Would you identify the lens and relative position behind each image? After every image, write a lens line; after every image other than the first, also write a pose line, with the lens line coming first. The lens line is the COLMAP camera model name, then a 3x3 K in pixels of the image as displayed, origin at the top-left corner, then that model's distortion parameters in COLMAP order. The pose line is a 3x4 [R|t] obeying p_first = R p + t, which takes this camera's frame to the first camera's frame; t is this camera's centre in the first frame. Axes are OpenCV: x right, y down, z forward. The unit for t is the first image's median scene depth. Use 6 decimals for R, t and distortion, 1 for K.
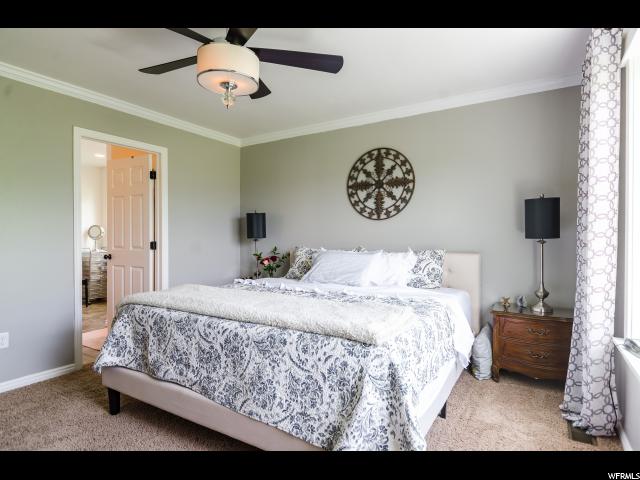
lens RADIAL K [[354.3, 0, 320.0], [0, 354.3, 240.0], [0, 0, 1]] dist [0.005136, -0.000354]
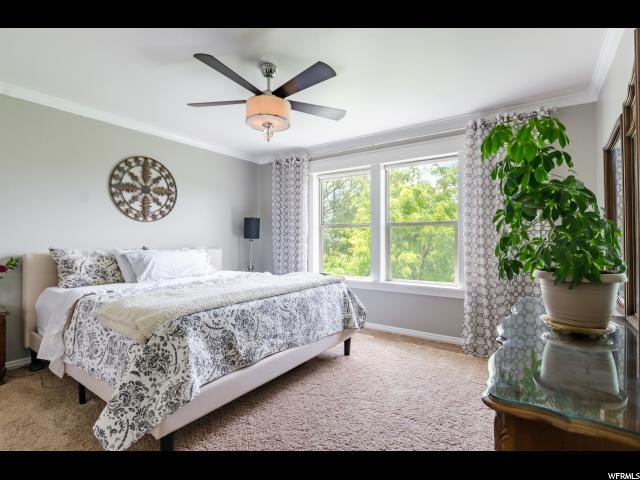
lens RADIAL K [[313.4, 0, 320.0], [0, 313.4, 240.0], [0, 0, 1]] dist [0.000190, 0.000196]
pose [[0.058156, -0.001732, 0.998306, -0.789402], [0.006167, 0.999980, 0.001375, 0.002284], [-0.998288, 0.006077, 0.058166, 0.406185]]
